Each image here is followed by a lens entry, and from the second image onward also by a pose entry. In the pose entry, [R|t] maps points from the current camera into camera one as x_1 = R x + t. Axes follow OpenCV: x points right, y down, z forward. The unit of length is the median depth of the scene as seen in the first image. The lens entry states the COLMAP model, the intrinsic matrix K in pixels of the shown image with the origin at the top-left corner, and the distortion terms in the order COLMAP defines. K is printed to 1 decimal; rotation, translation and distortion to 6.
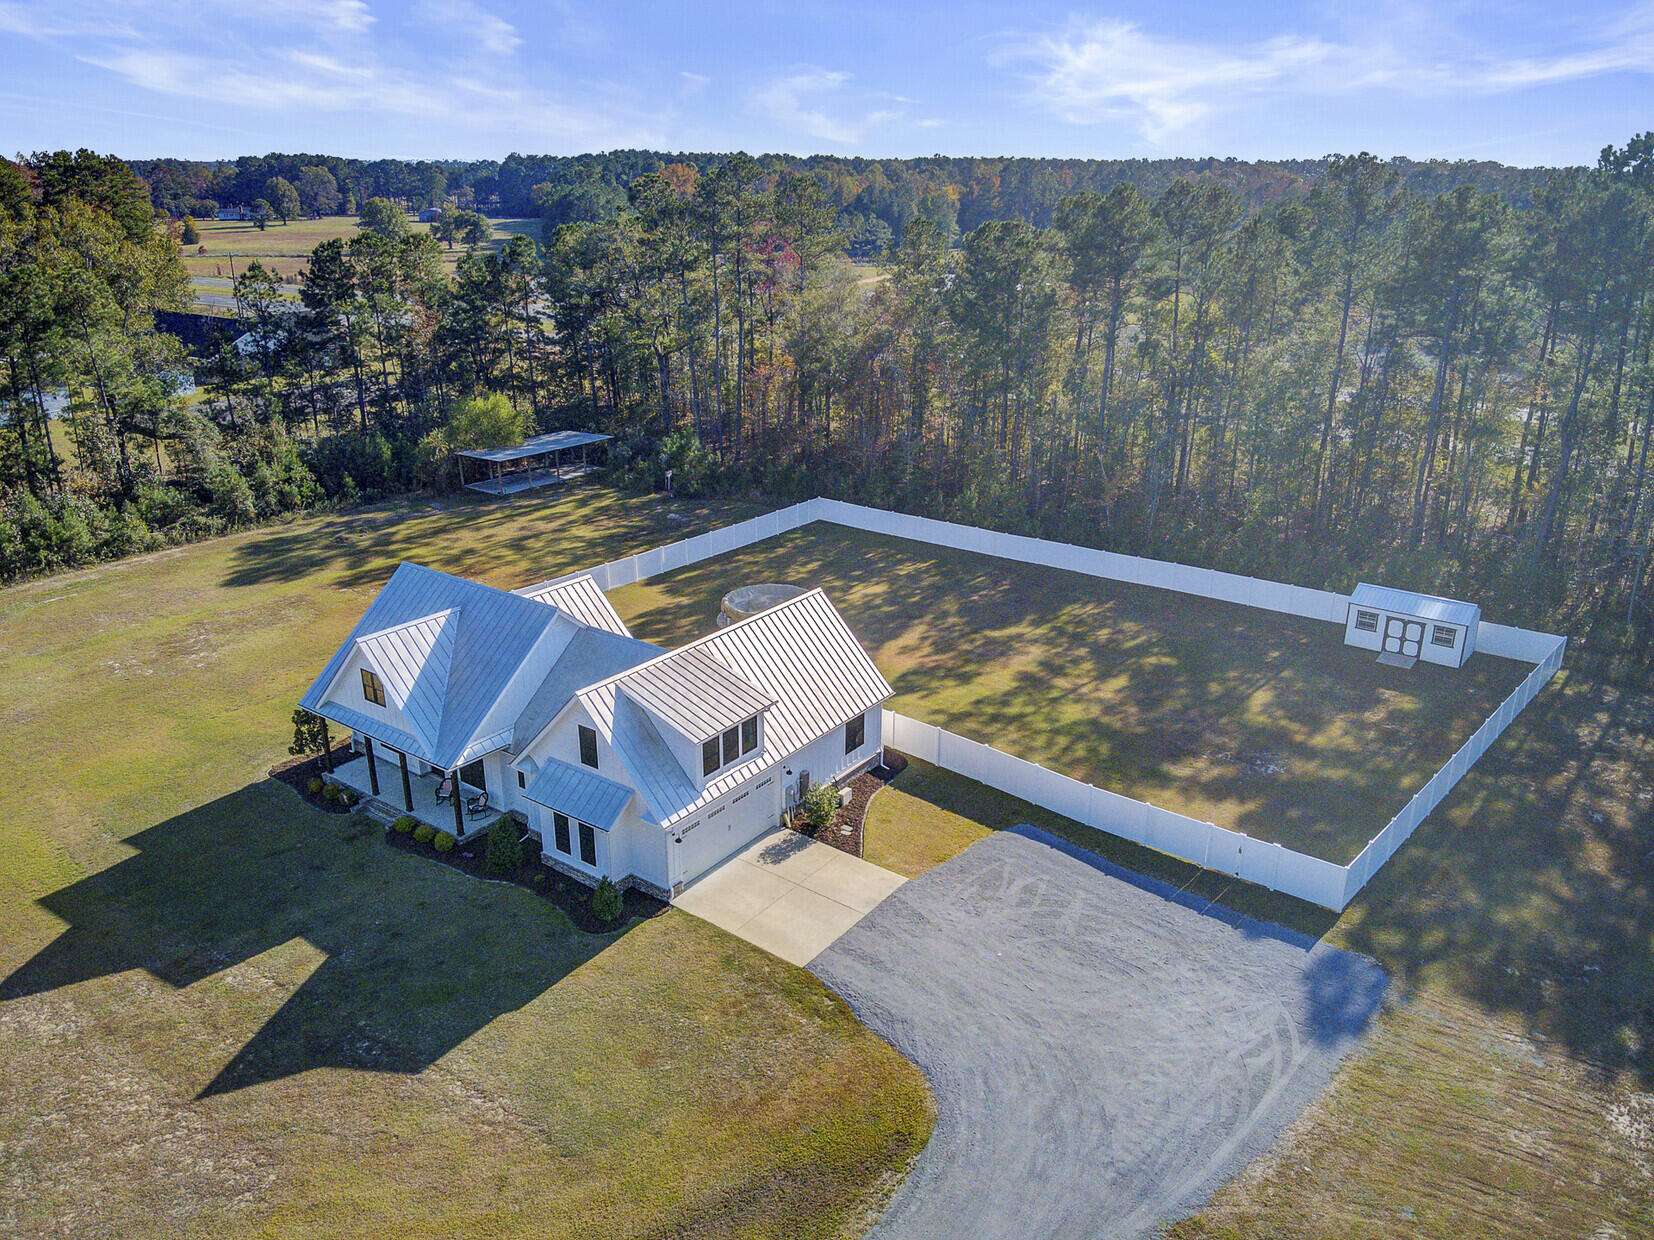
lens RADIAL K [[1181.9, 0, 825.3], [0, 1181.9, 676.5], [0, 0, 1]] dist [0.125337, -0.260934]
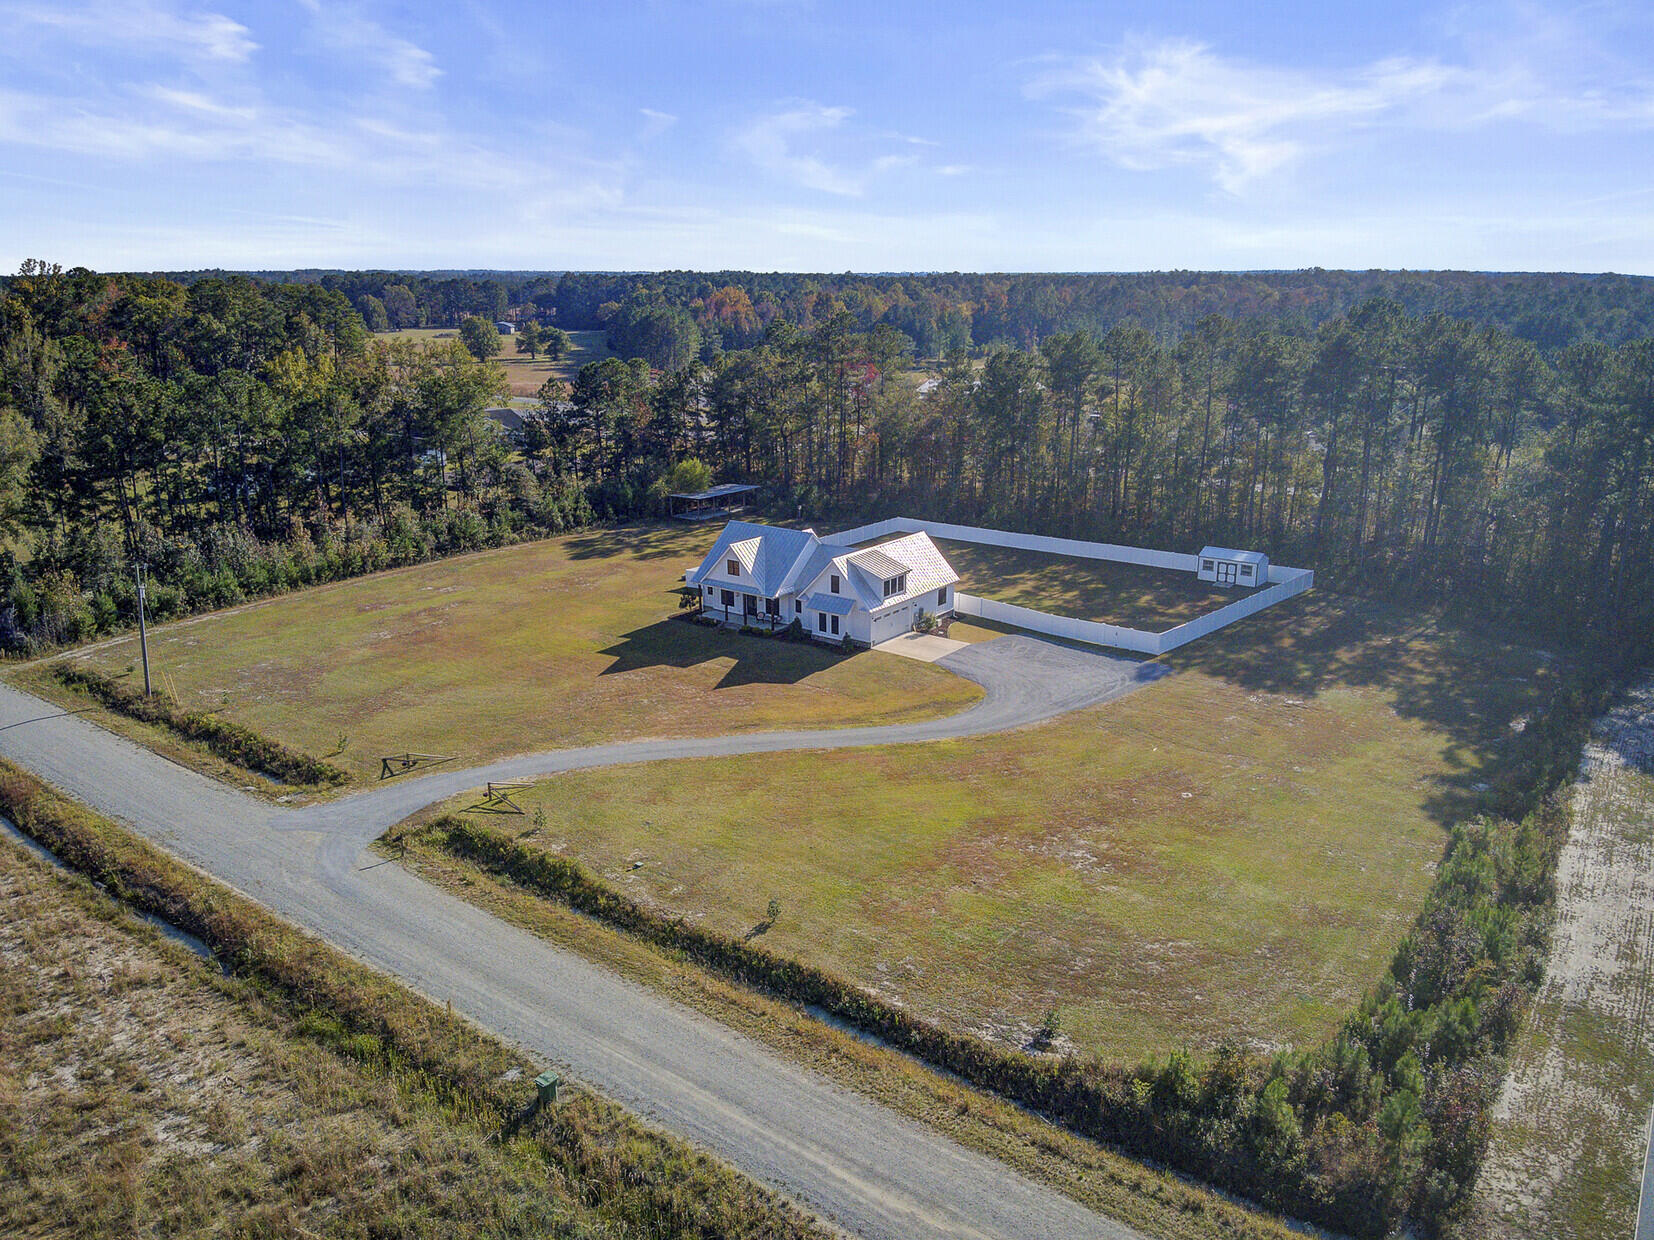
lens RADIAL K [[1181.9, 0, 825.3], [0, 1181.9, 676.5], [0, 0, 1]] dist [0.125337, -0.260934]
pose [[0.999933, -0.002520, -0.011294, -0.102114], [0.001628, 0.996927, -0.078316, 0.224753], [0.011456, 0.078293, 0.996865, -0.701144]]
